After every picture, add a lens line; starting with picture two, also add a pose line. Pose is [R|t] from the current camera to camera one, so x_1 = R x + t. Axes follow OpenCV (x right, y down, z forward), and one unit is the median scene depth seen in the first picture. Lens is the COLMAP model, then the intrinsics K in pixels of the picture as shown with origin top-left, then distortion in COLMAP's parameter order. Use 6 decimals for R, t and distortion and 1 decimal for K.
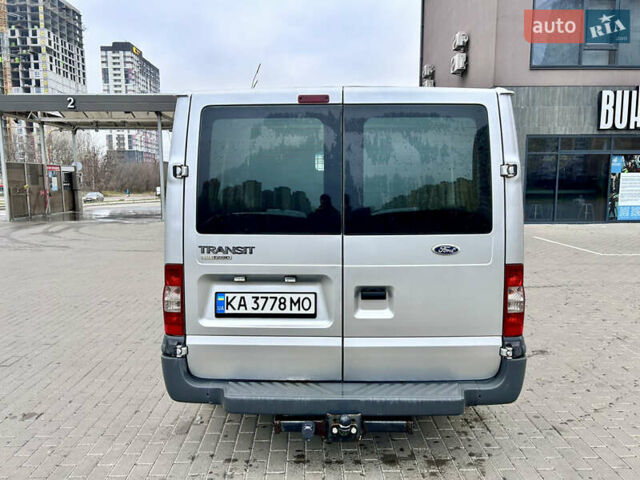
lens RADIAL K [[481.5, 0, 317.5], [0, 481.5, 241.4], [0, 0, 1]] dist [0.054532, -0.063358]
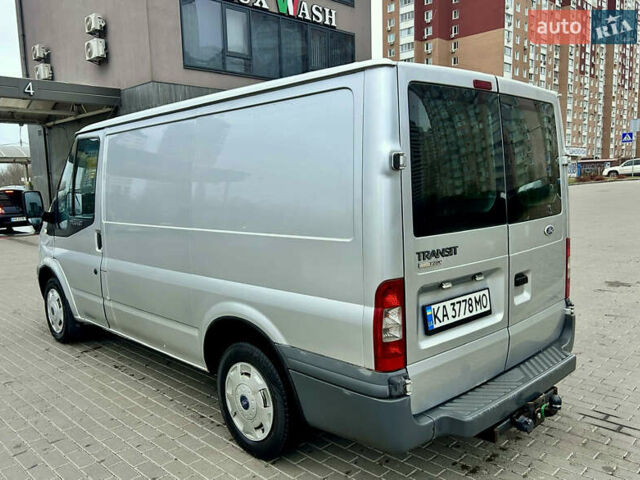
lens RADIAL K [[532.1, 0, 317.0], [0, 532.1, 248.8], [0, 0, 1]] dist [0.011039, 0.004460]
pose [[0.726248, -0.108042, 0.678889, -0.959356], [0.112292, 0.992952, 0.037898, -0.048387], [-0.678199, 0.048710, 0.733262, 0.449810]]
